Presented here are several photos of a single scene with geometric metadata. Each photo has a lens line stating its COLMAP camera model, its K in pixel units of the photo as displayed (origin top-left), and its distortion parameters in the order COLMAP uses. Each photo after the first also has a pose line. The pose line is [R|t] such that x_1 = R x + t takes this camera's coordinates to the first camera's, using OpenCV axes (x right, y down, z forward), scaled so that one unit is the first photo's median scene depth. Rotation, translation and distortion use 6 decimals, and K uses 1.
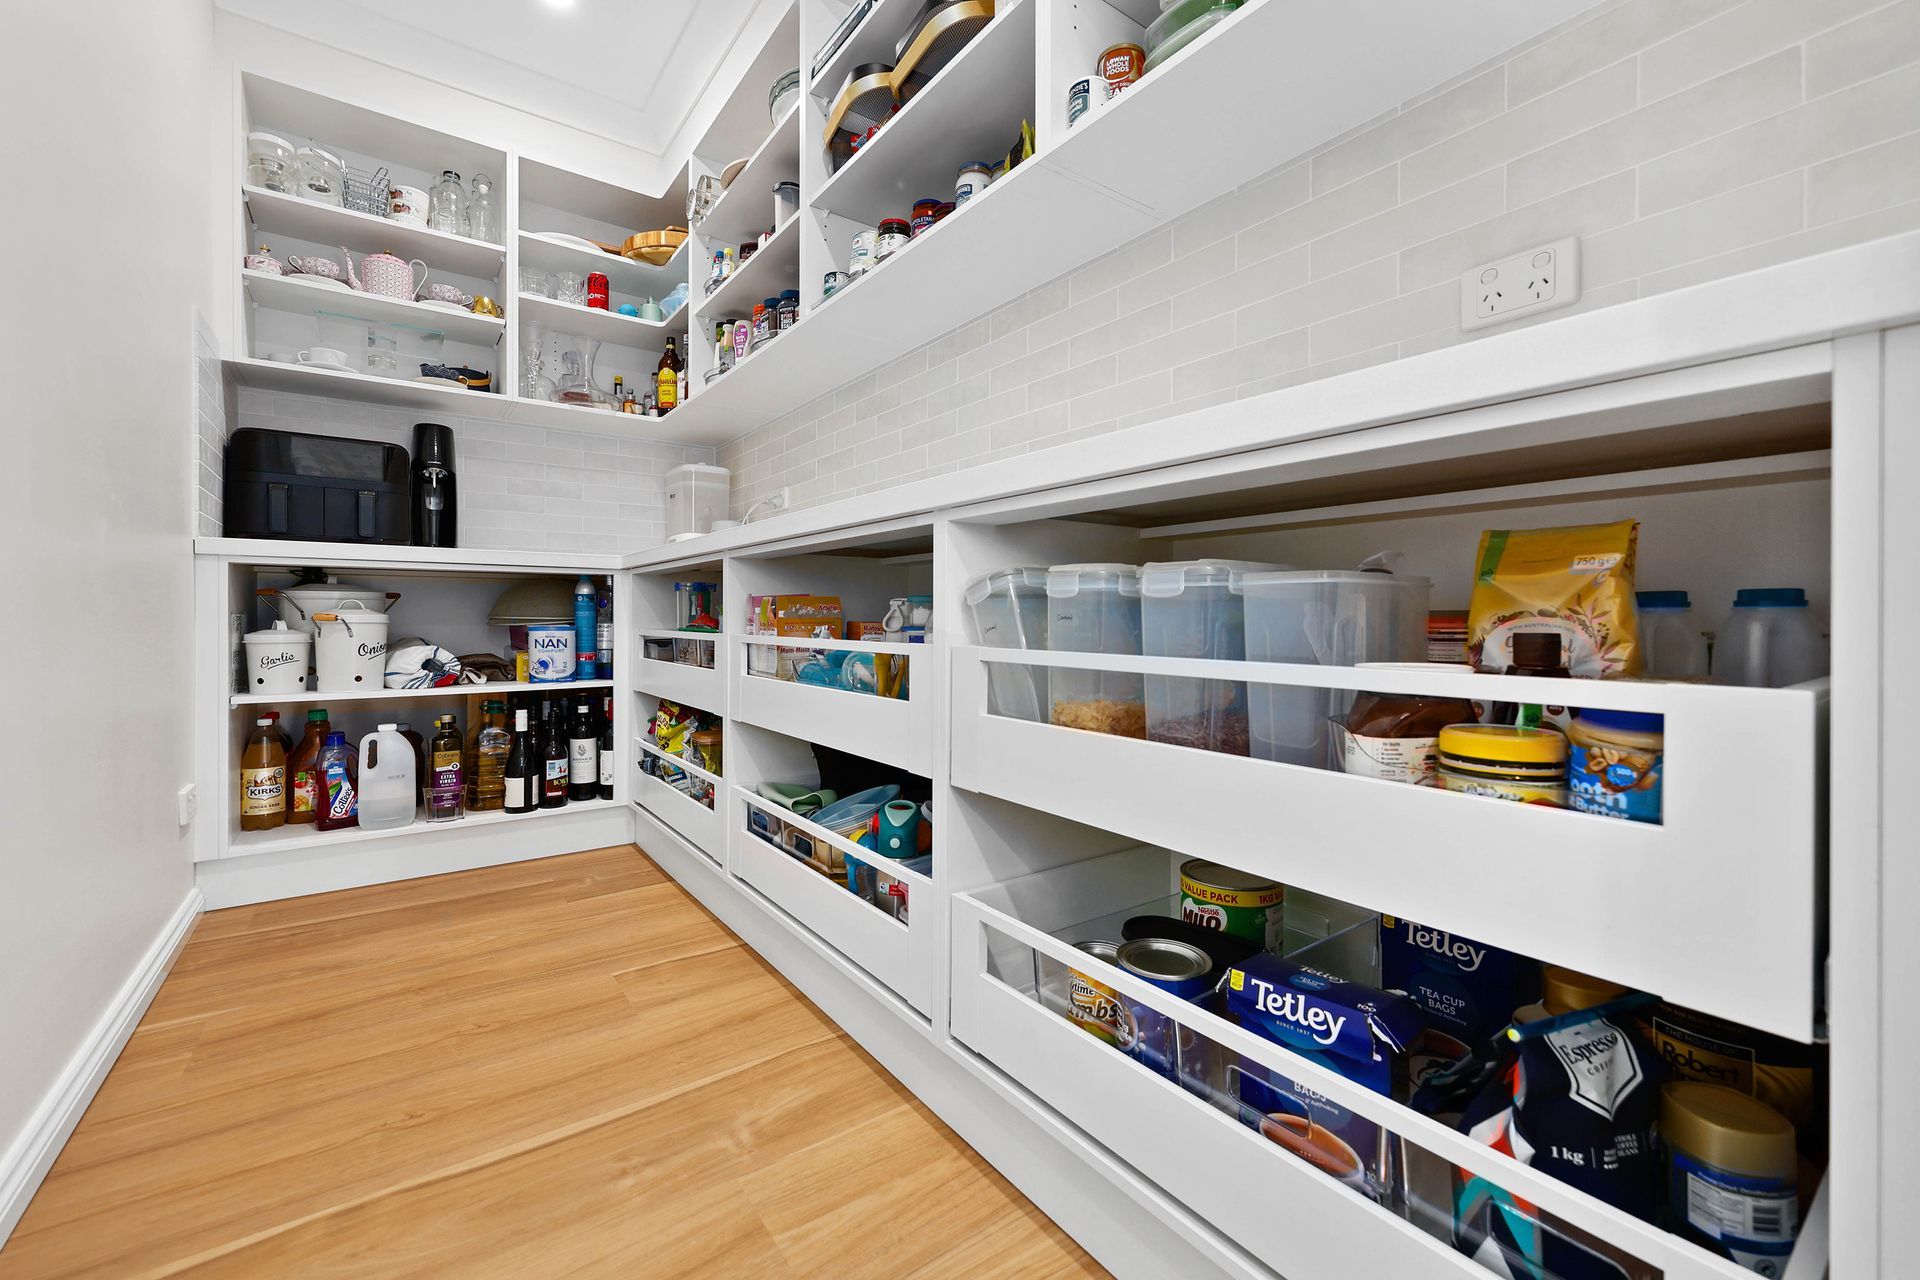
lens RADIAL K [[804.4, 0, 960.7], [0, 804.4, 626.5], [0, 0, 1]] dist [0.002818, -0.000896]
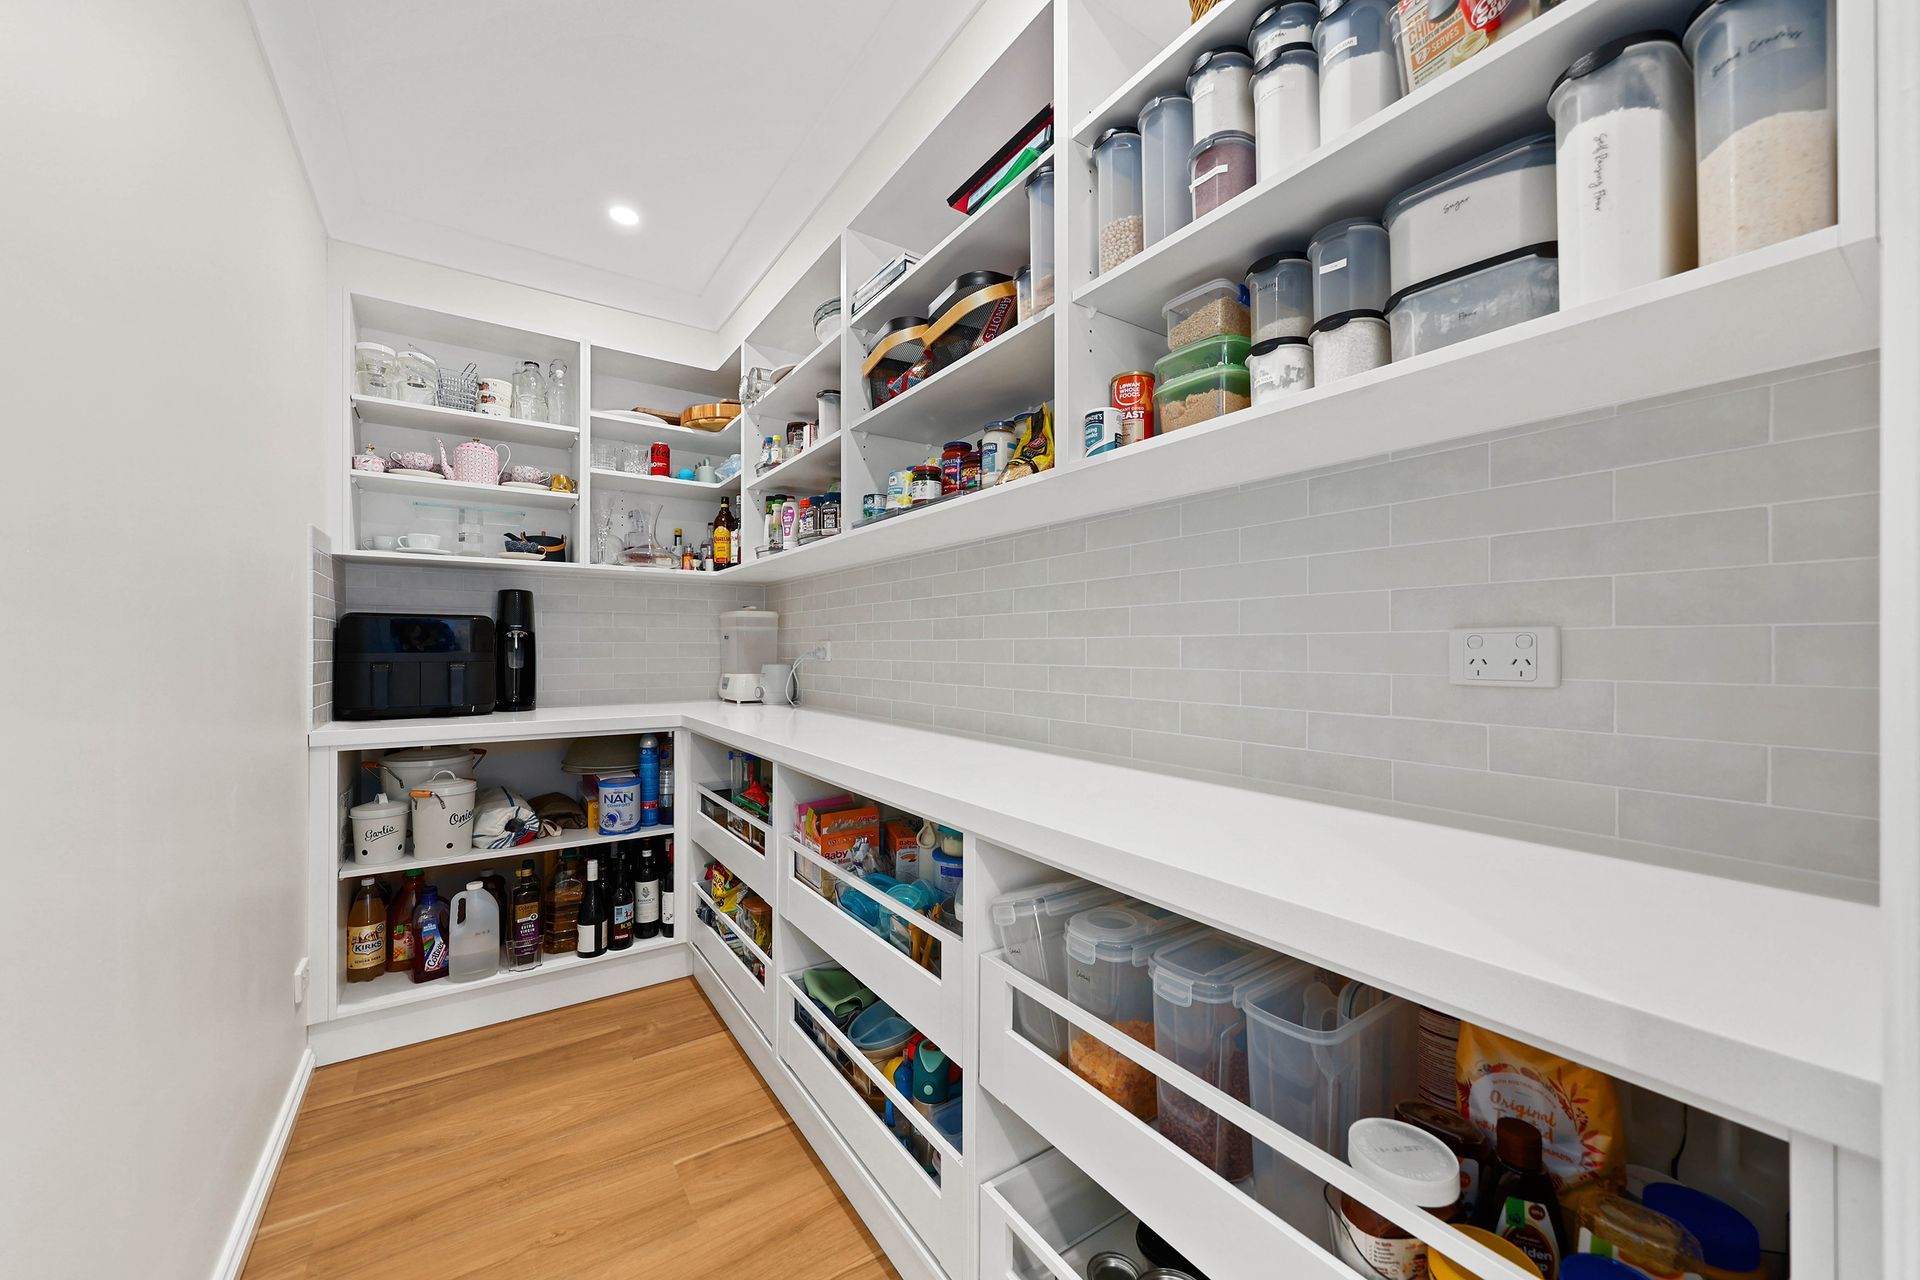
lens RADIAL K [[740.0, 0, 963.9], [0, 740.0, 643.8], [0, 0, 1]] dist [0.001386, 0.000327]
pose [[0.999499, -0.002291, -0.031555, 0.000006], [0.002060, 0.999971, -0.007323, -0.206969], [0.031571, 0.007254, 0.999475, -0.008807]]
